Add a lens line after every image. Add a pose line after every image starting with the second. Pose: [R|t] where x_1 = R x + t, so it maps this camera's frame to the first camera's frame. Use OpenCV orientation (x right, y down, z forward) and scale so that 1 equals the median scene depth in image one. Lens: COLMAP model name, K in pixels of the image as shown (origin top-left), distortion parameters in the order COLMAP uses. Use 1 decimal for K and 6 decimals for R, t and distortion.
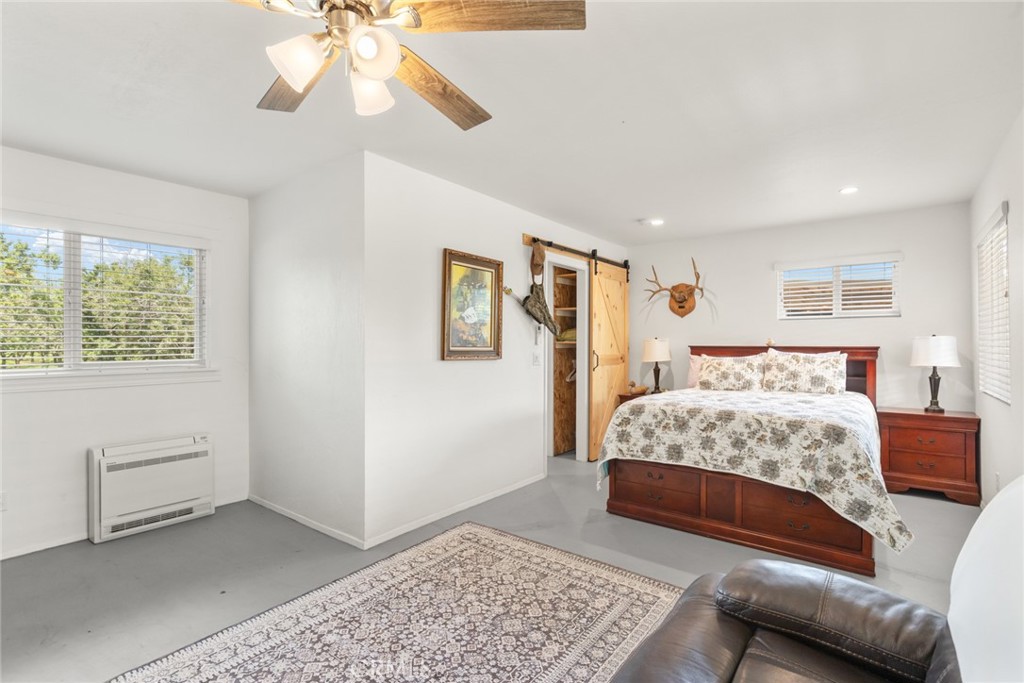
lens RADIAL K [[487.3, 0, 510.5], [0, 487.3, 345.8], [0, 0, 1]] dist [-0.003734, -0.000225]
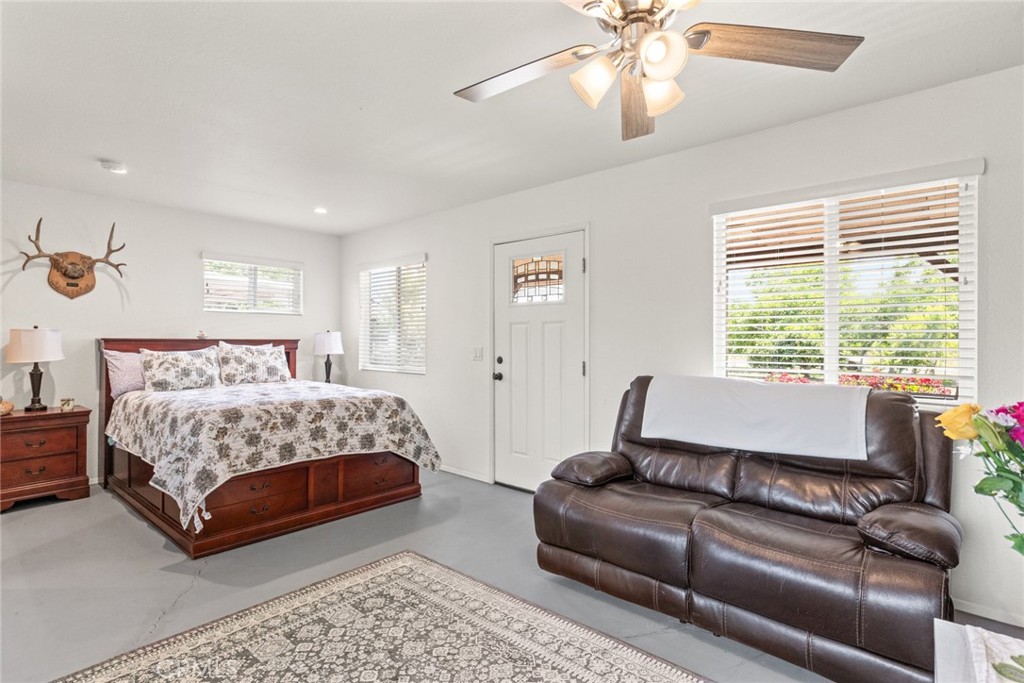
lens RADIAL K [[515.8, 0, 510.6], [0, 515.8, 338.9], [0, 0, 1]] dist [-0.001902, 0.000649]
pose [[0.038917, 0.002518, 0.999239, -0.633160], [-0.001896, 0.999995, -0.002447, 0.002871], [-0.999241, -0.001799, 0.038922, 0.526828]]
